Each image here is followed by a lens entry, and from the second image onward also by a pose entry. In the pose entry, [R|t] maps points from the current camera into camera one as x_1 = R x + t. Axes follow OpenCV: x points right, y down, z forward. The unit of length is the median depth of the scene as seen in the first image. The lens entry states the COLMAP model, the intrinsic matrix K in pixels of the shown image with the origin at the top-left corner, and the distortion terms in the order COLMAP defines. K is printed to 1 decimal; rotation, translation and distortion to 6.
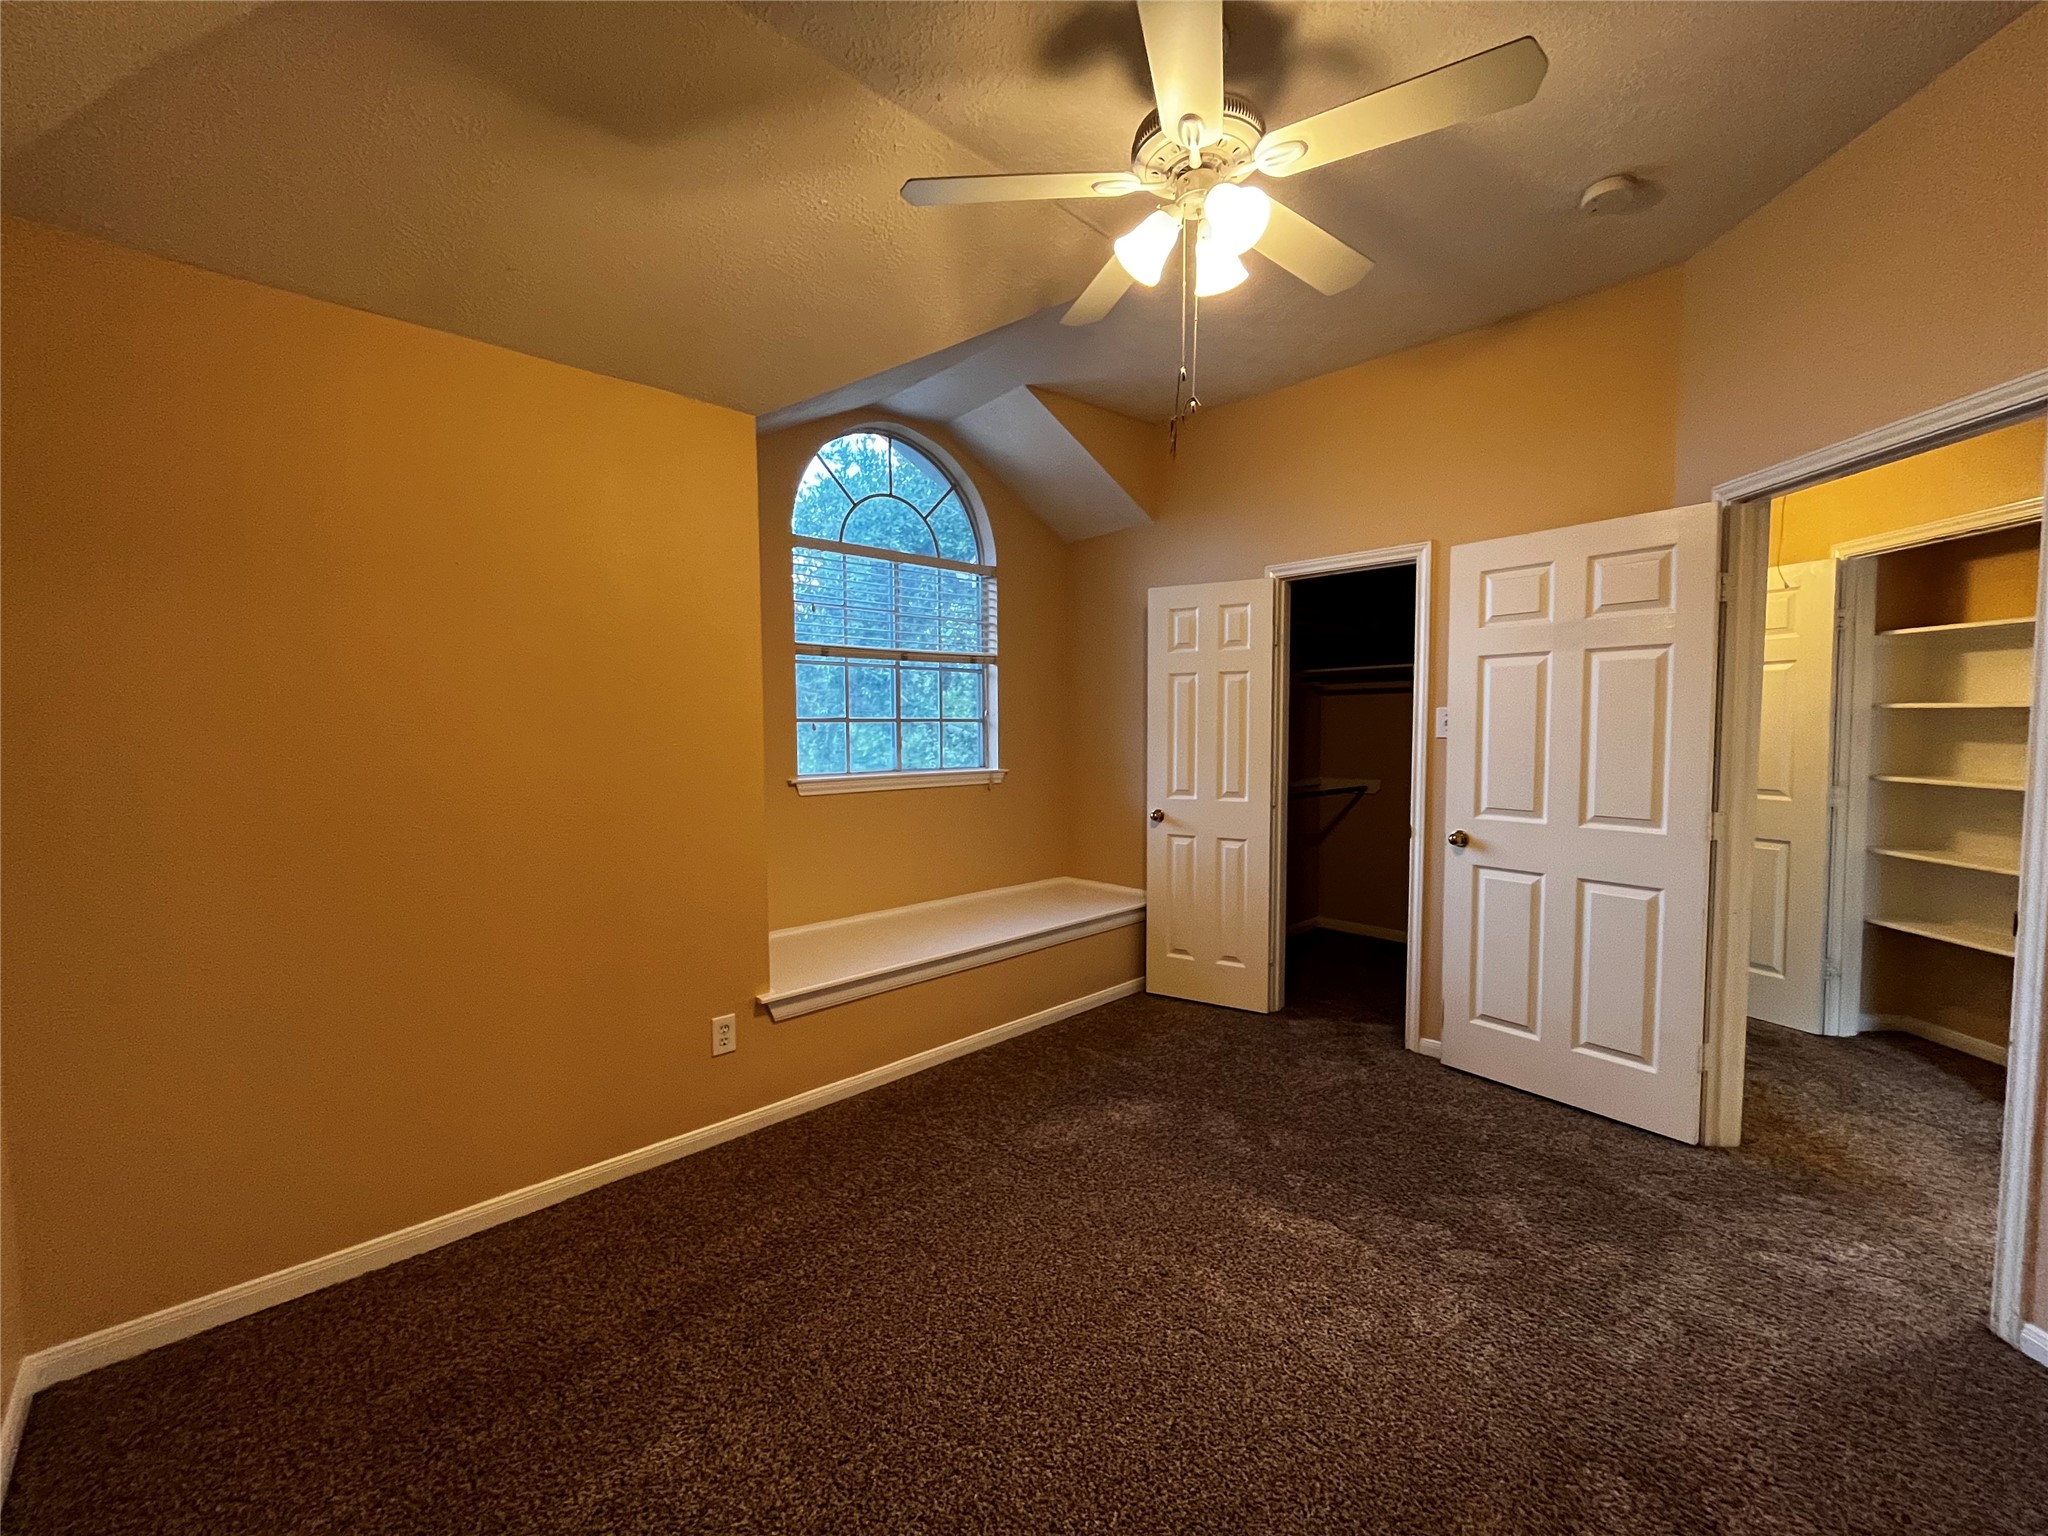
lens RADIAL K [[829.8, 0, 1029.5], [0, 829.8, 765.6], [0, 0, 1]] dist [-0.000047, -0.000110]
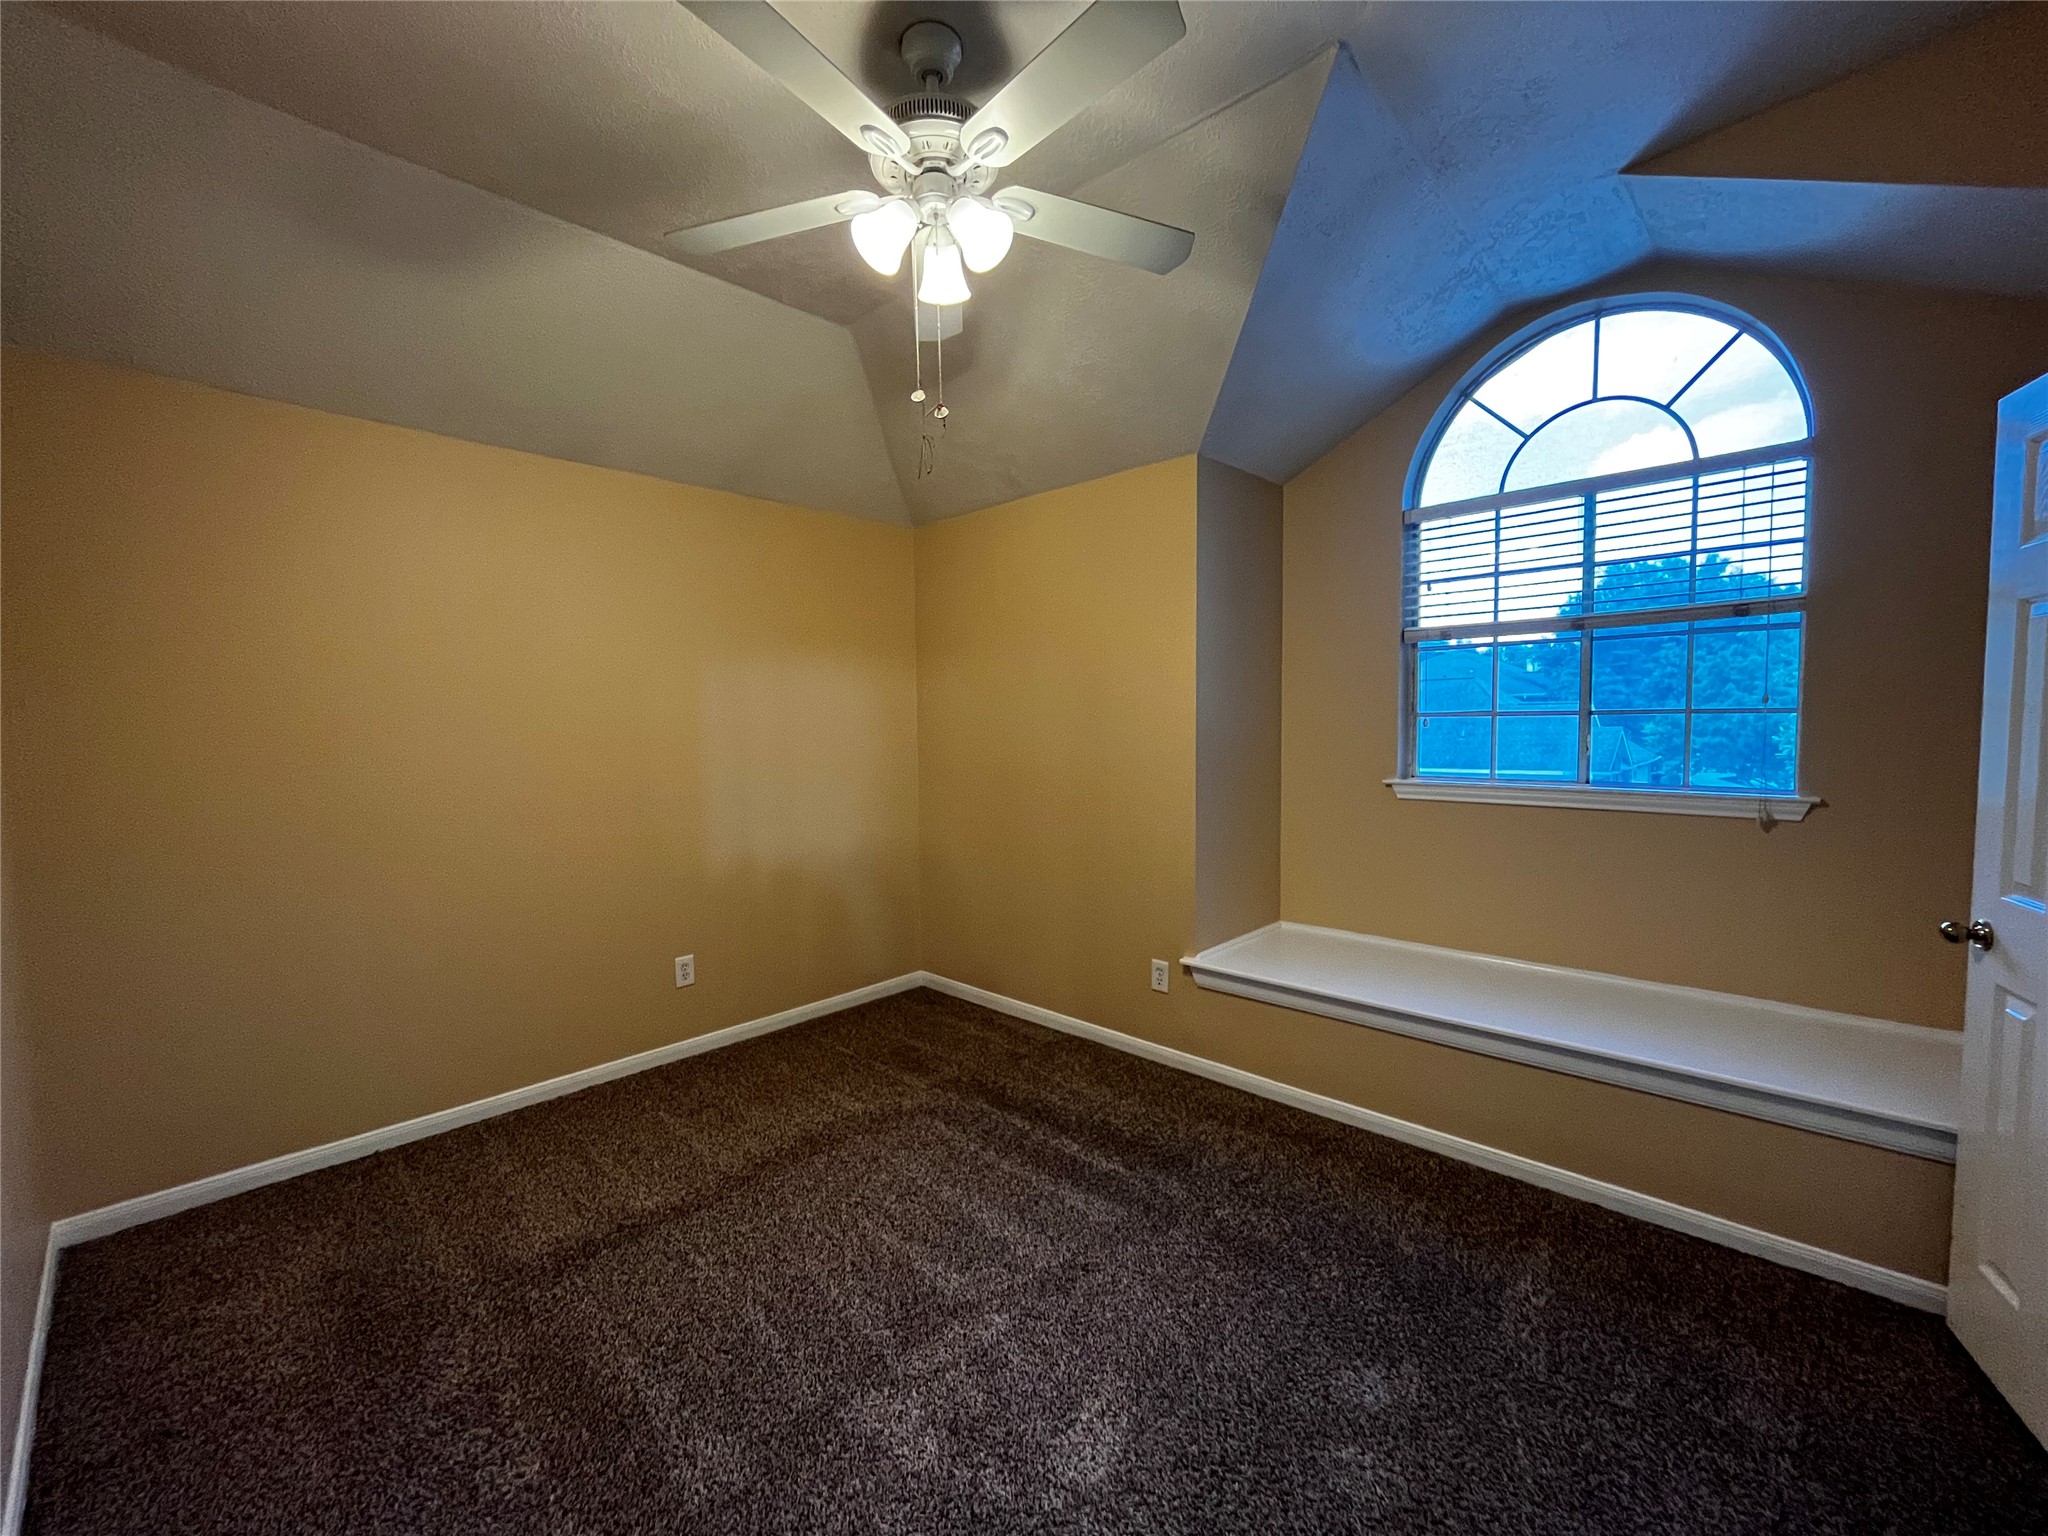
lens RADIAL K [[829.8, 0, 1029.4], [0, 829.8, 770.1], [0, 0, 1]] dist [-0.000047, -0.000110]
pose [[0.061468, 0.071216, -0.995565, 0.553591], [-0.034195, 0.997016, 0.069208, -0.039092], [0.997523, 0.029789, 0.063720, 0.485677]]
